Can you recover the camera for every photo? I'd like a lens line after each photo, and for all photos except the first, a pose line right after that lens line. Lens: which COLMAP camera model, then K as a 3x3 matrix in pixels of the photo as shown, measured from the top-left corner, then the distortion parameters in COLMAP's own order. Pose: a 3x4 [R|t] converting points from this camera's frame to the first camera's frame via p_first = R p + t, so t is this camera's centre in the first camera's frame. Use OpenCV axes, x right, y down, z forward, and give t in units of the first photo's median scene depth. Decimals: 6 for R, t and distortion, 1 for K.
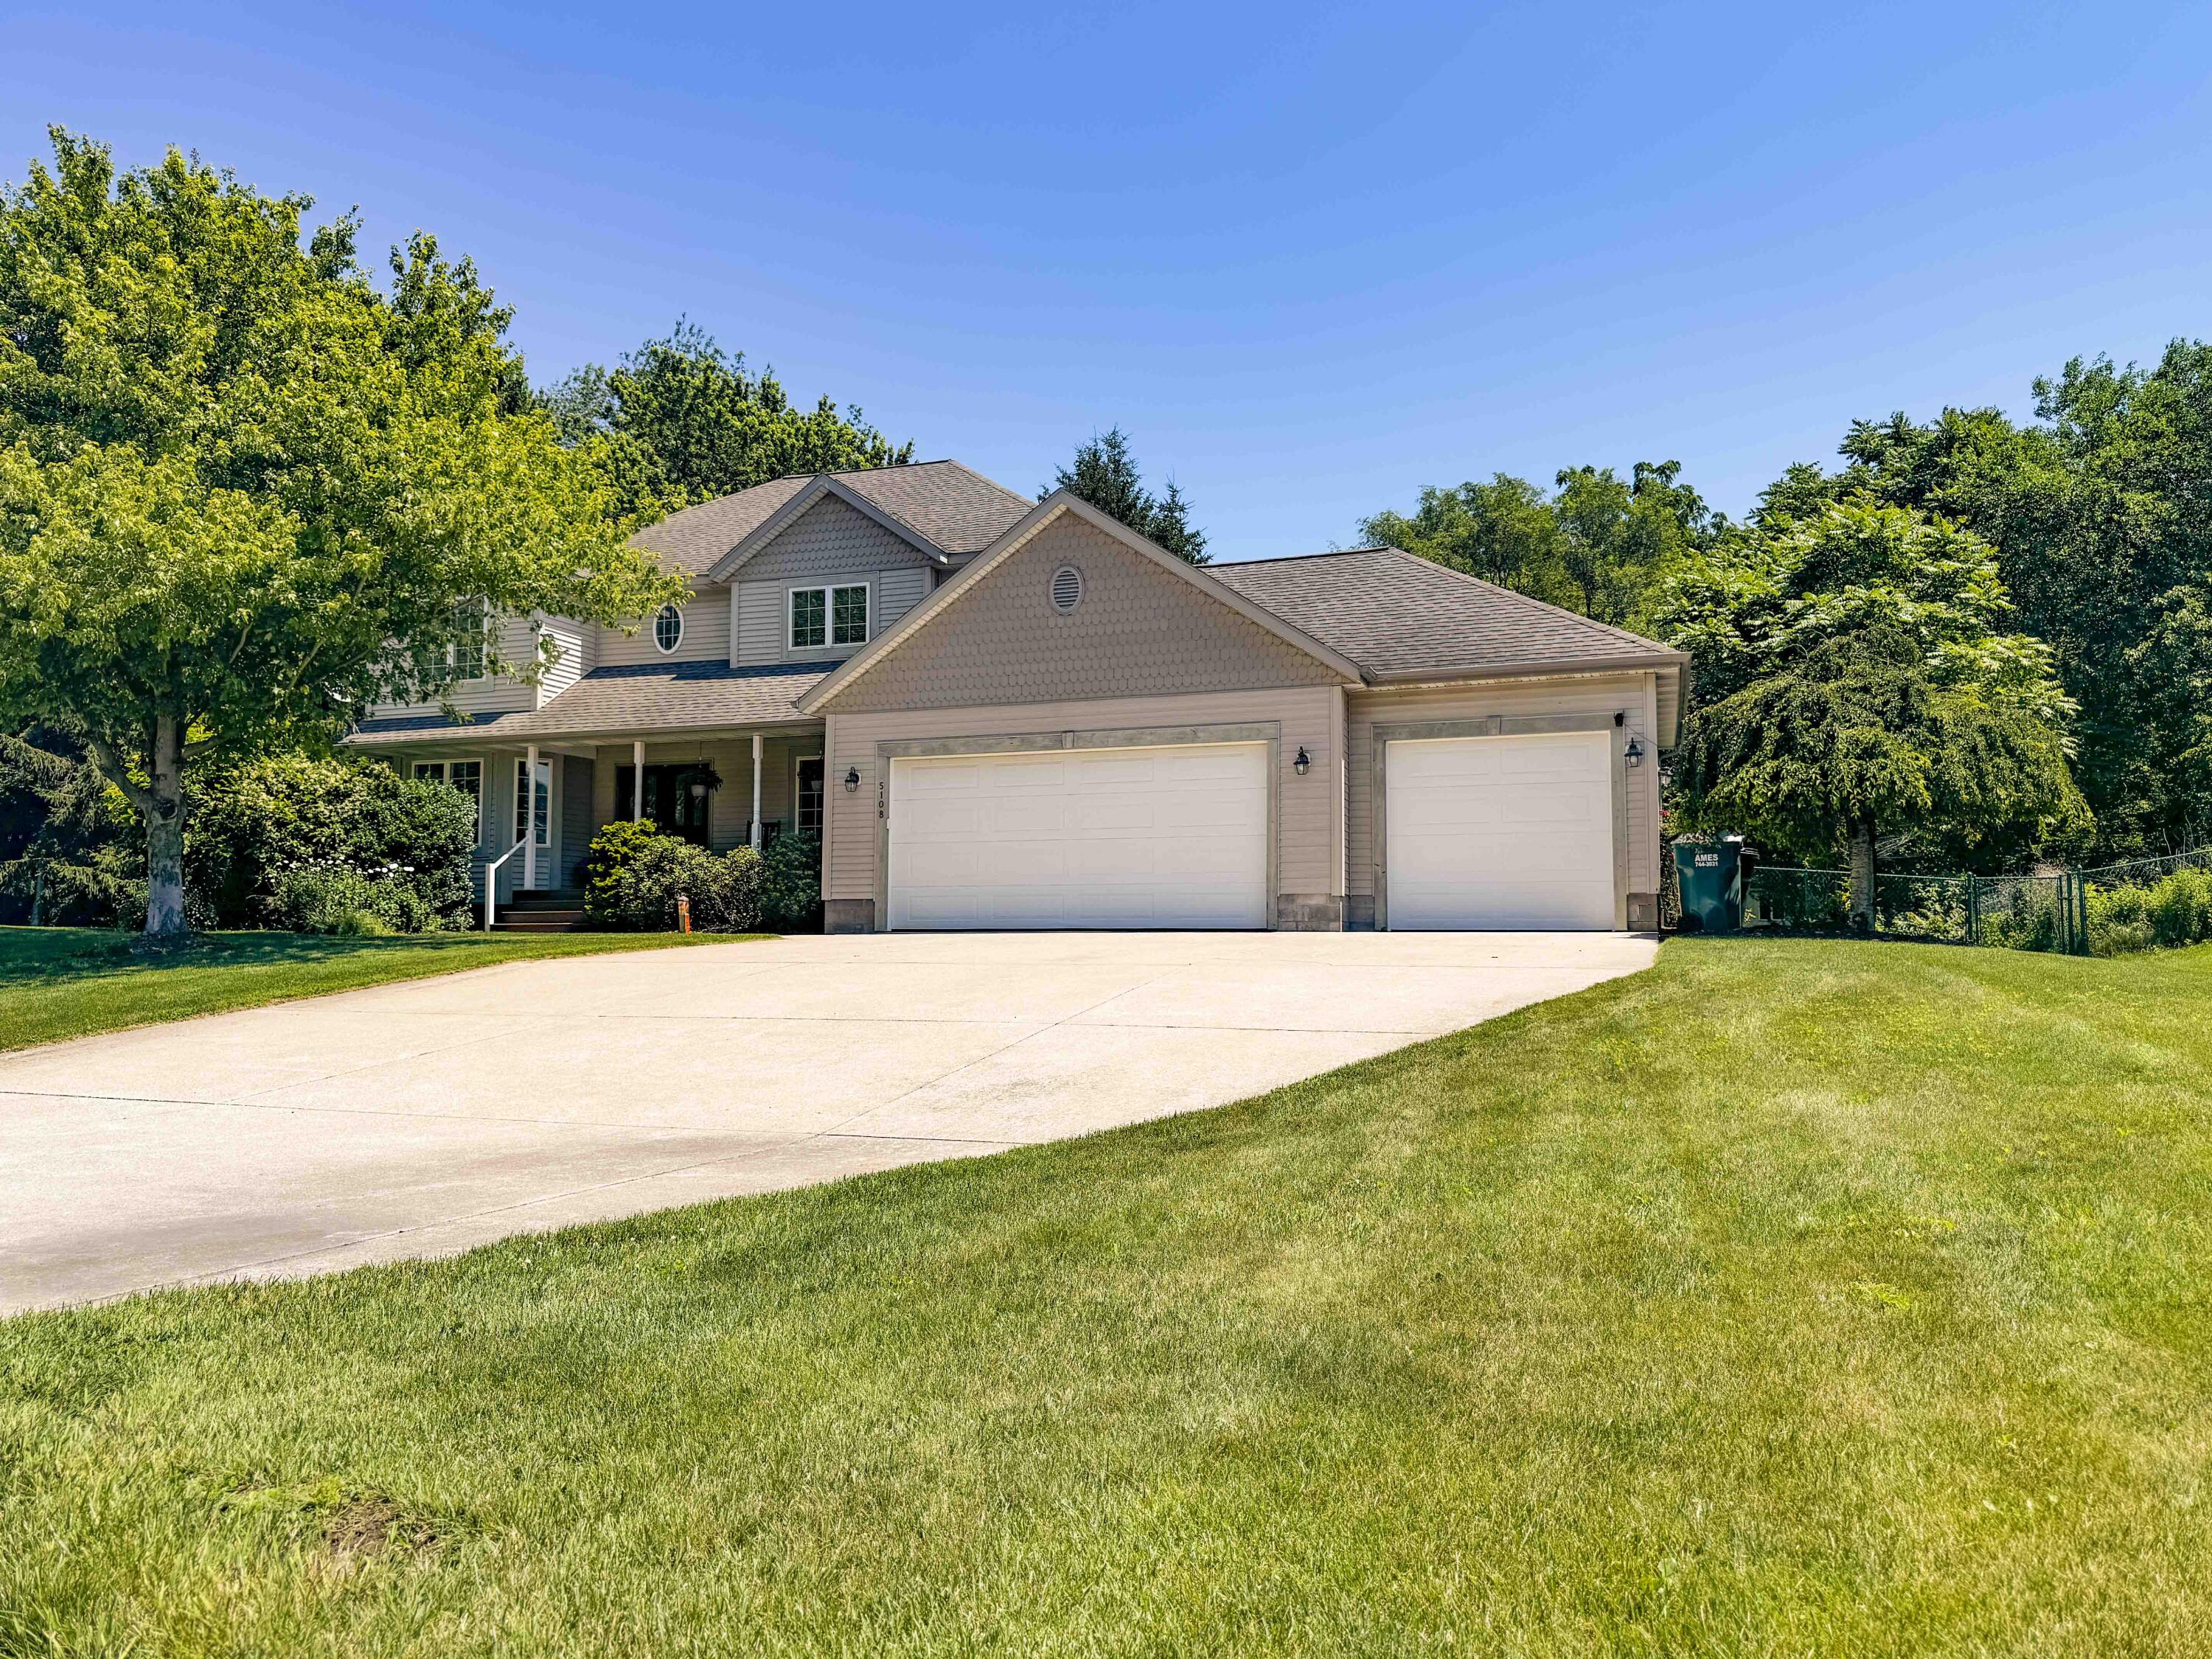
lens RADIAL K [[1547.2, 0, 1088.2], [0, 1547.2, 838.2], [0, 0, 1]] dist [0.069231, -0.076878]
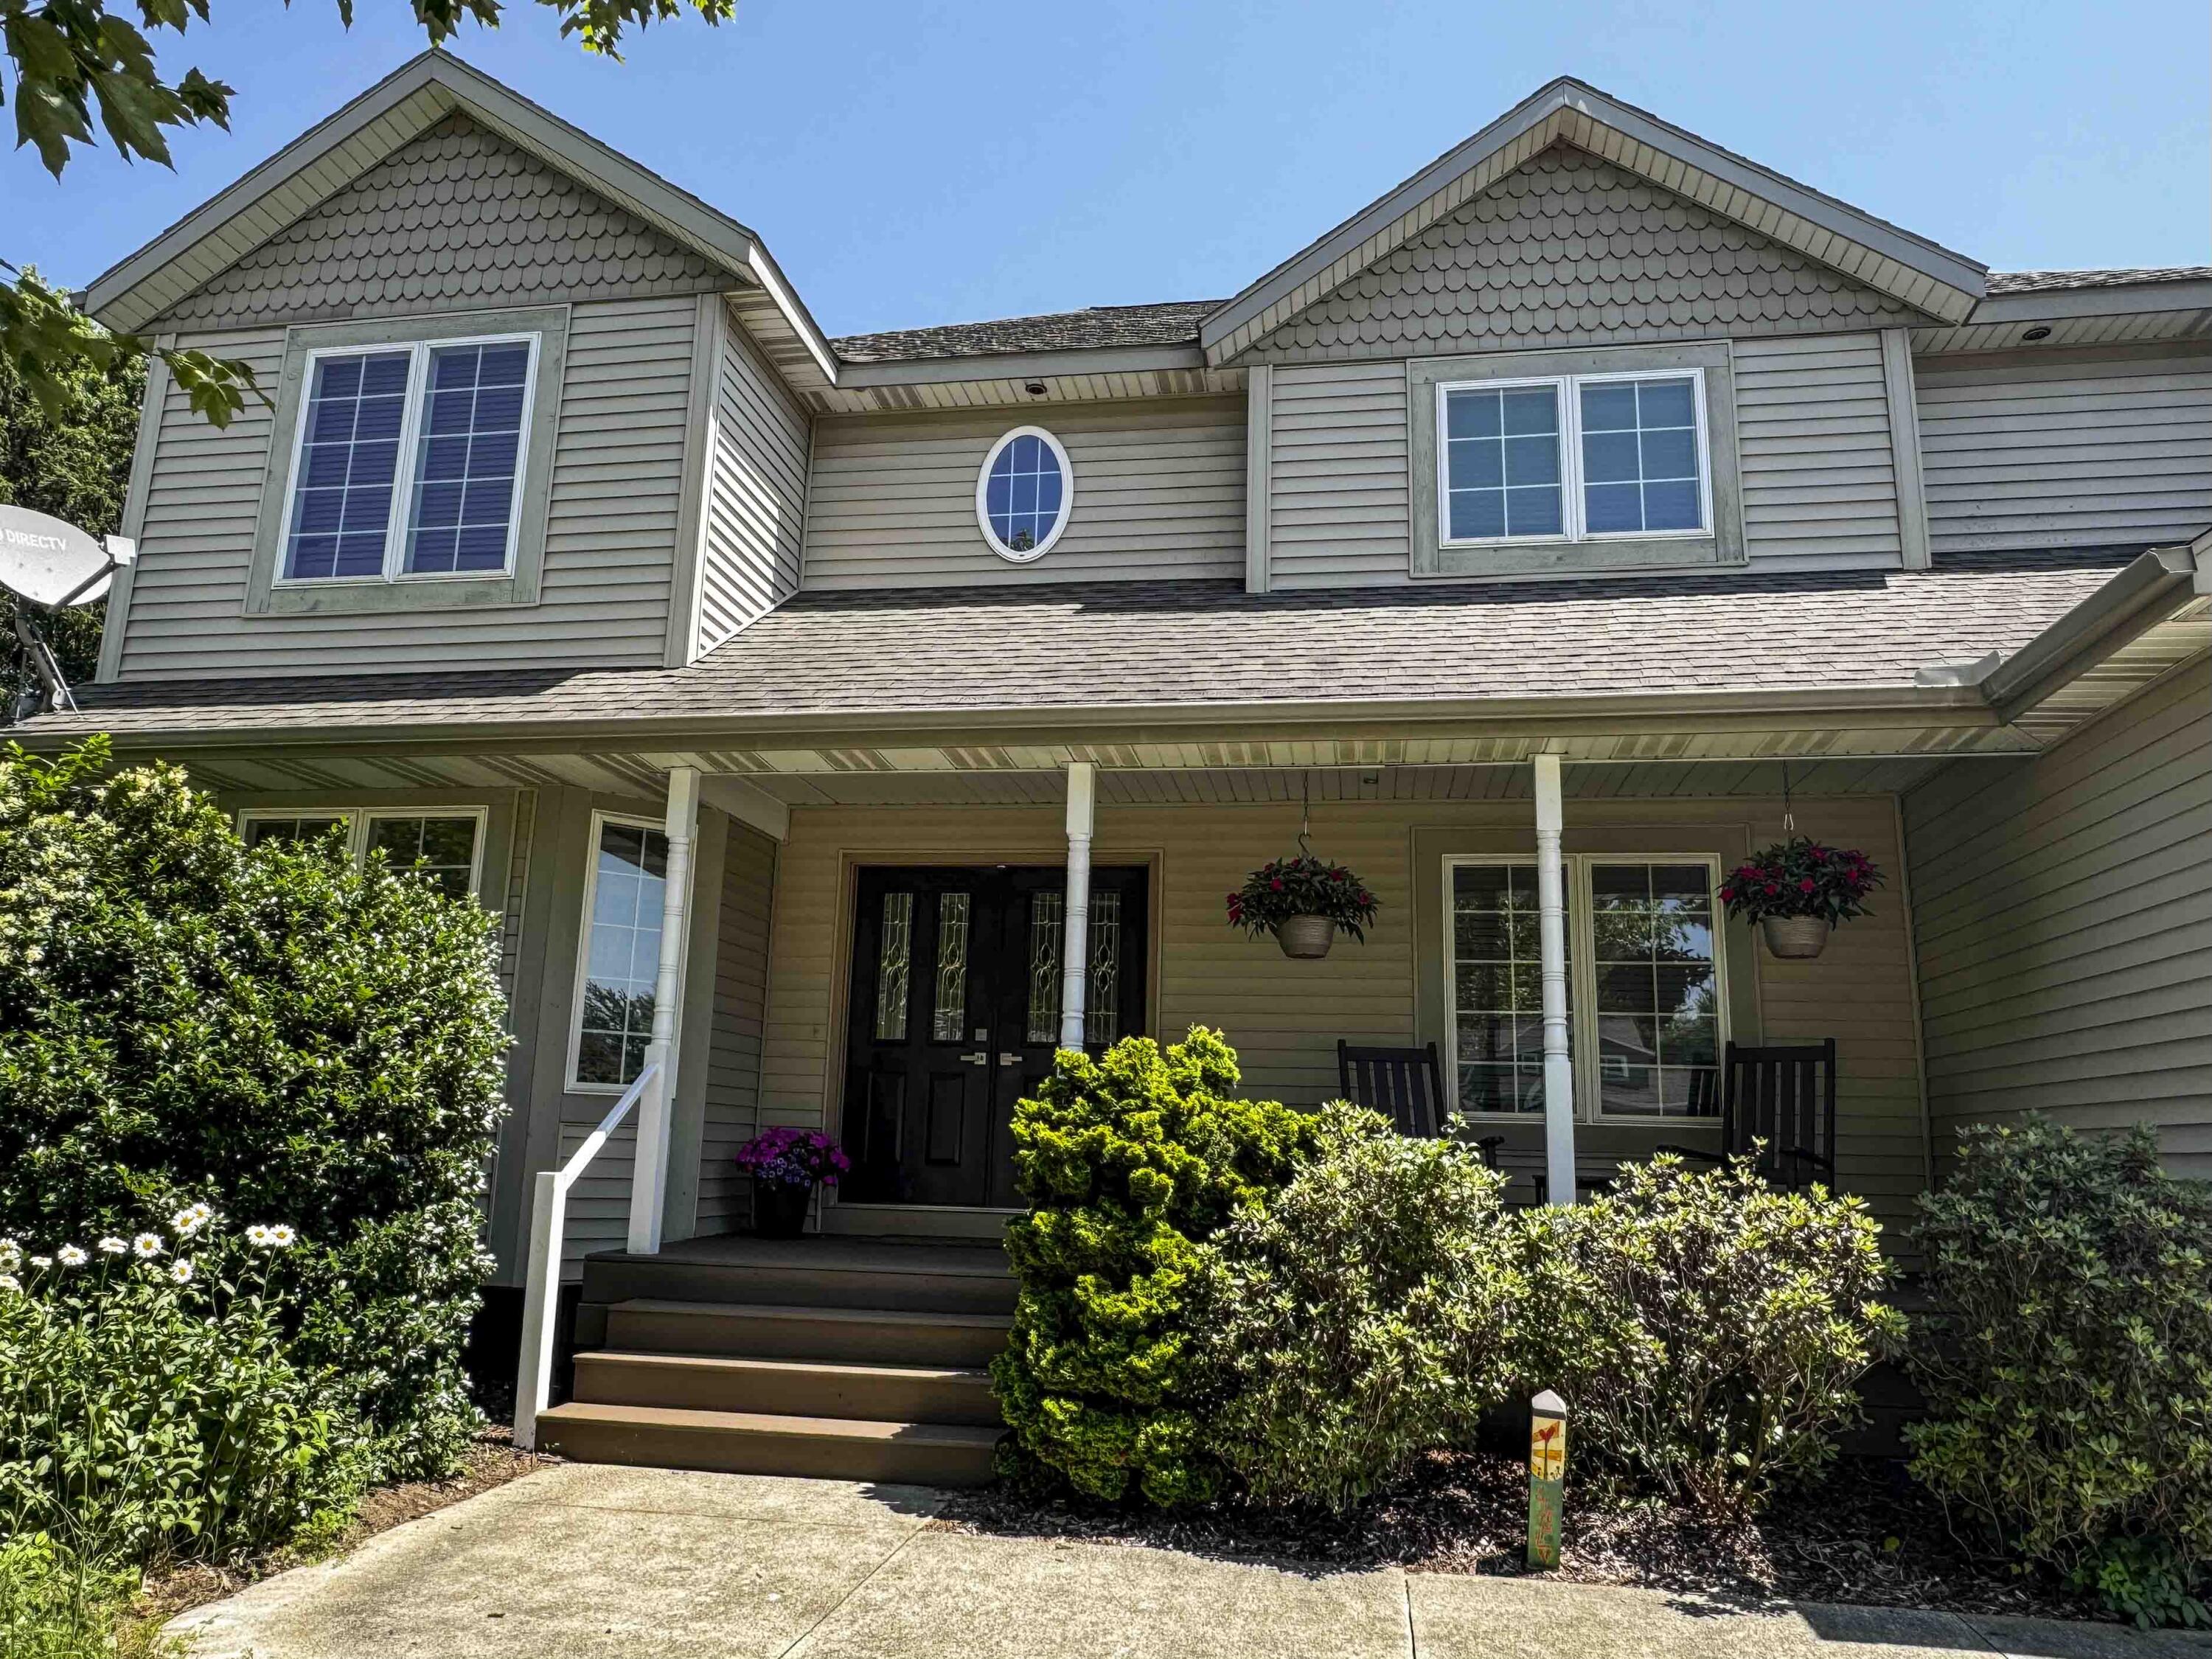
lens RADIAL K [[1527.2, 0, 1094.7], [0, 1527.2, 843.7], [0, 0, 1]] dist [0.003680, 0.002645]
pose [[0.985697, 0.059637, 0.157622, -0.362461], [-0.039876, 0.991269, -0.125682, -0.010982], [-0.163741, 0.117599, 0.979469, 0.778513]]
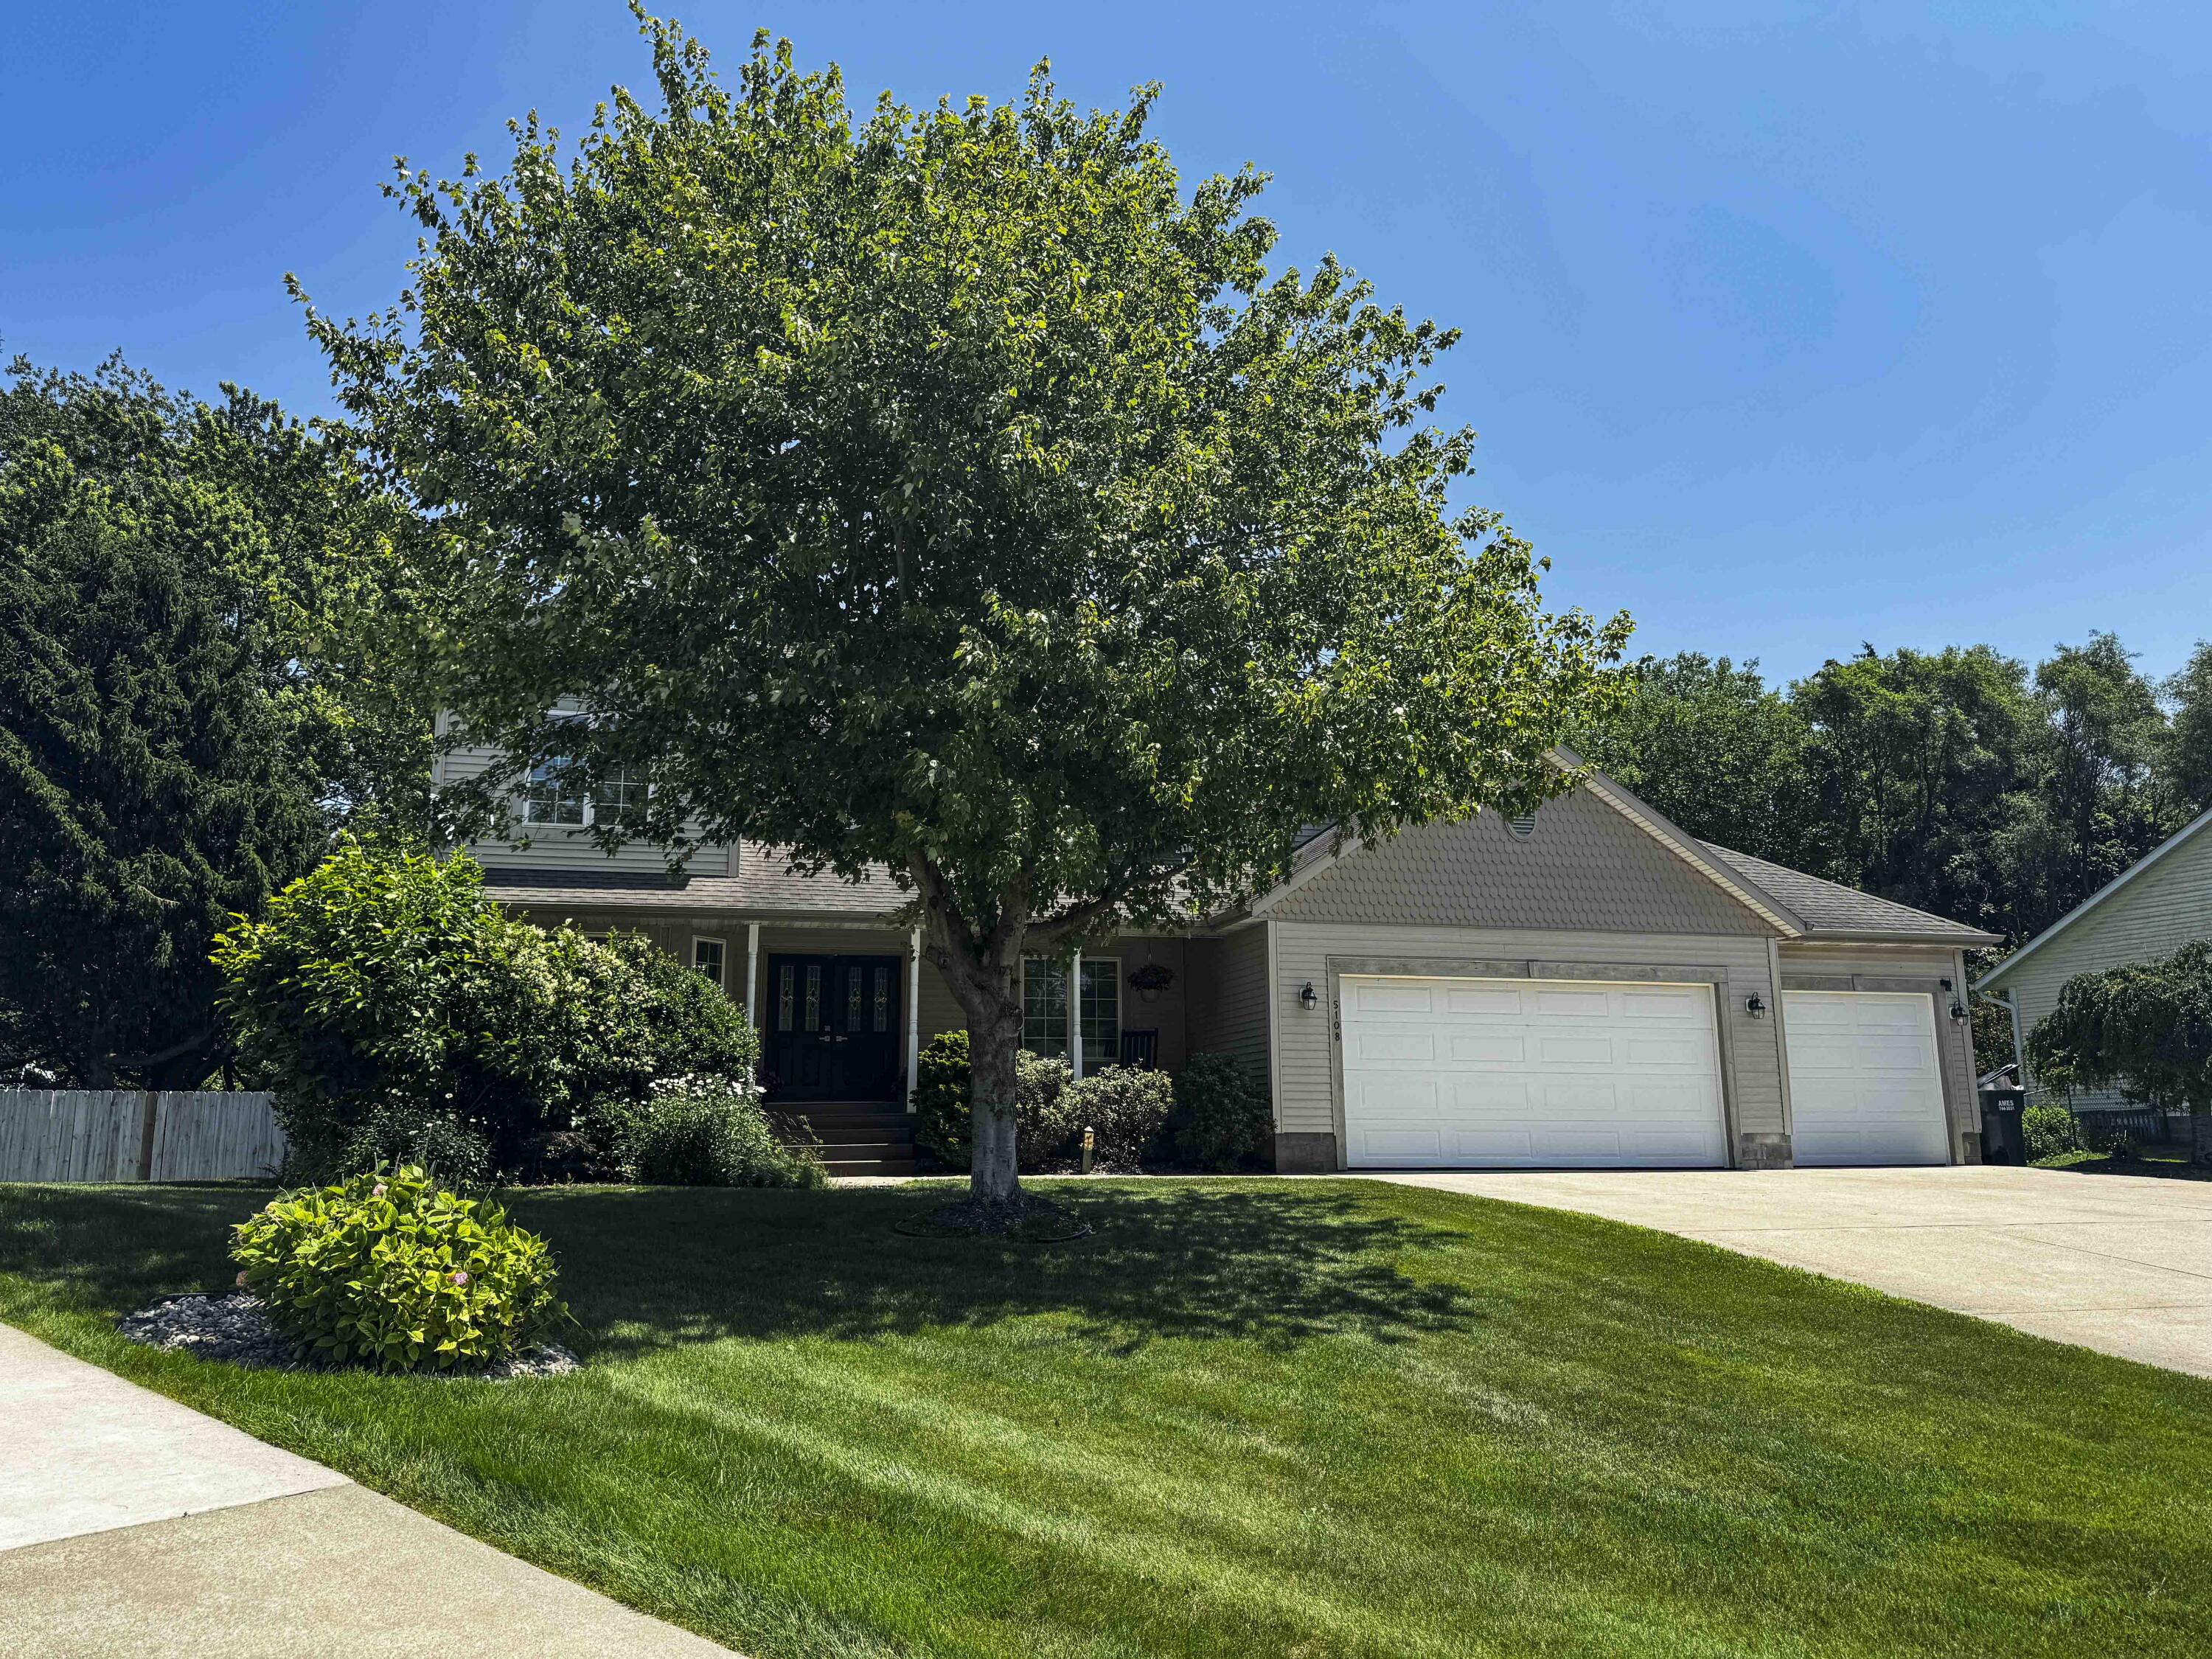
lens RADIAL K [[1547.2, 0, 1106.2], [0, 1547.2, 823.7], [0, 0, 1]] dist [0.069231, -0.076878]
pose [[0.813004, 0.110905, 0.571598, -0.730171], [-0.033267, 0.988936, -0.144563, -0.002808], [-0.581307, 0.098515, 0.807699, 0.319452]]
